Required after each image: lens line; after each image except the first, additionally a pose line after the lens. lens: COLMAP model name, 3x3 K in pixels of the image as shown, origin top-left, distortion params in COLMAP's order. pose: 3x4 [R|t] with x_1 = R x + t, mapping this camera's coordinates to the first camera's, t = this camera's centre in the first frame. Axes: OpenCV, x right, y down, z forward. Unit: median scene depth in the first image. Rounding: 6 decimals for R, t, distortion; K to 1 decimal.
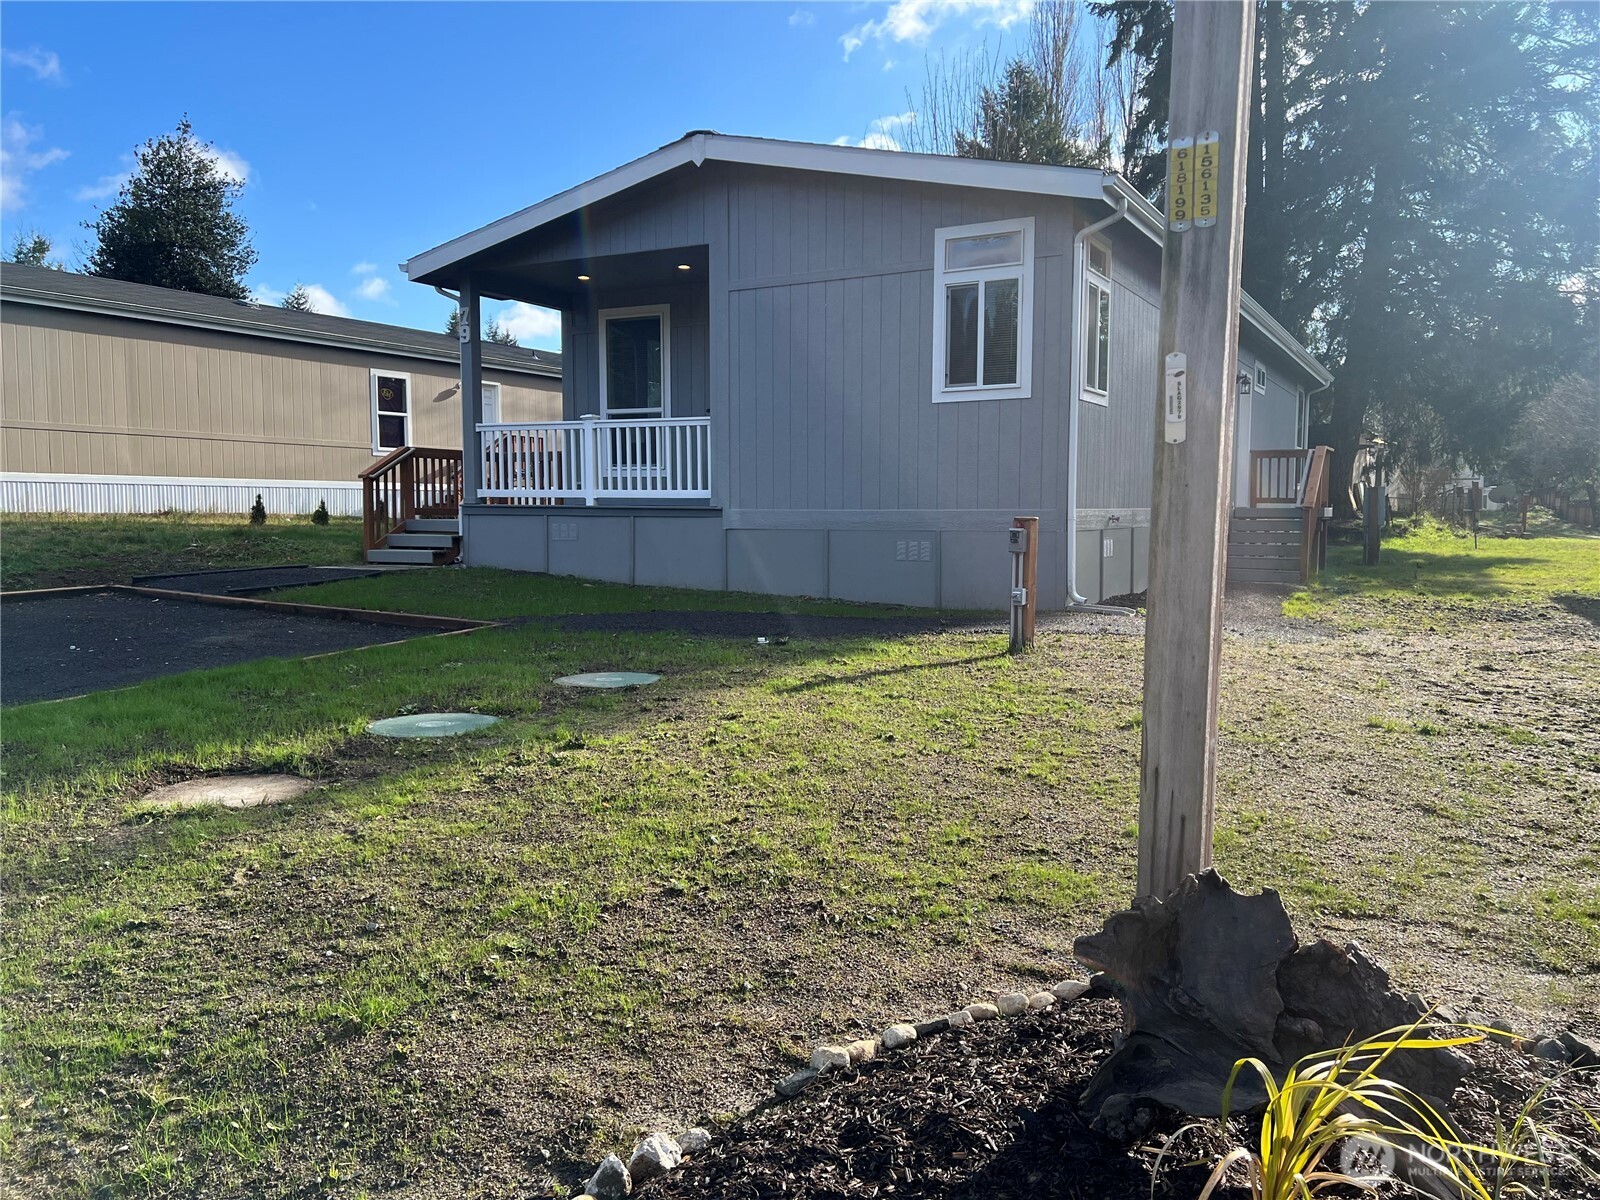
lens RADIAL K [[1196.7, 0, 800.3], [0, 1196.7, 604.2], [0, 0, 1]] dist [0.052076, -0.039107]
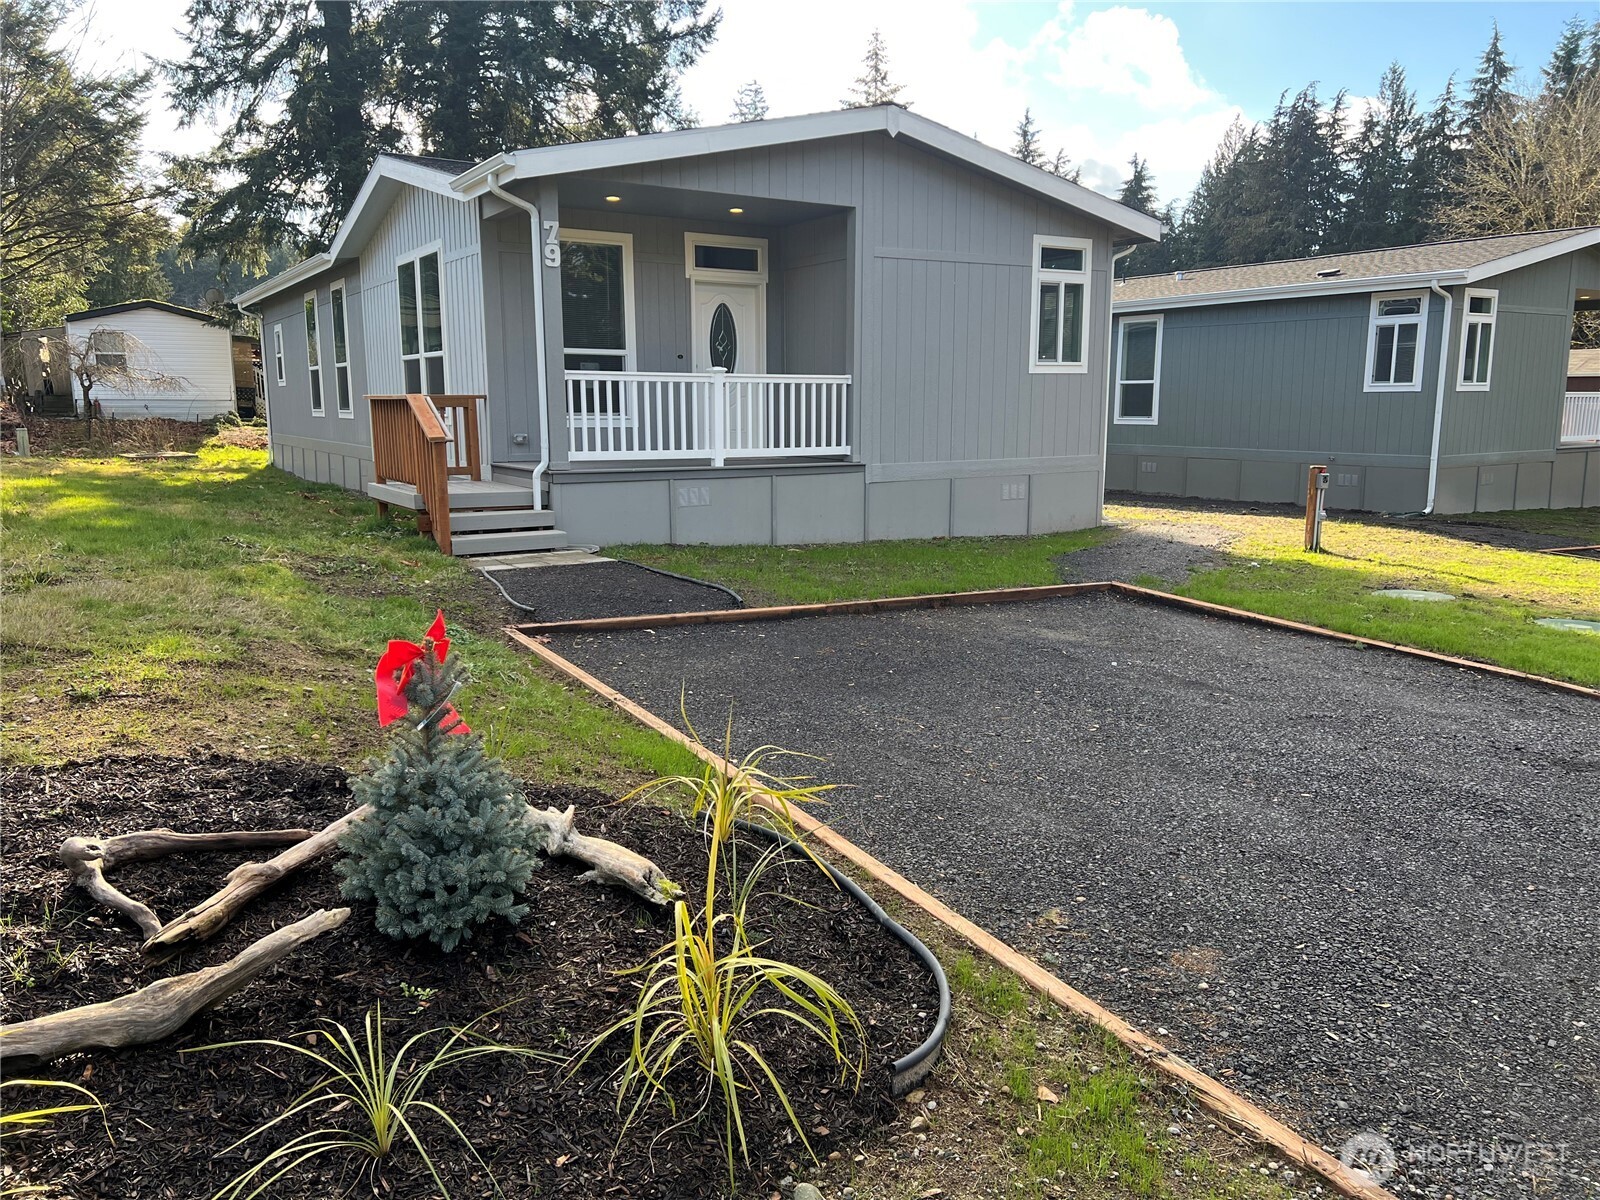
lens RADIAL K [[1196.7, 0, 799.9], [0, 1196.7, 602.5], [0, 0, 1]] dist [0.052076, -0.039107]
pose [[0.498957, -0.139301, 0.855358, -1.023000], [0.082989, 0.990141, 0.112841, -0.083256], [-0.862644, 0.014682, 0.505598, 0.519146]]
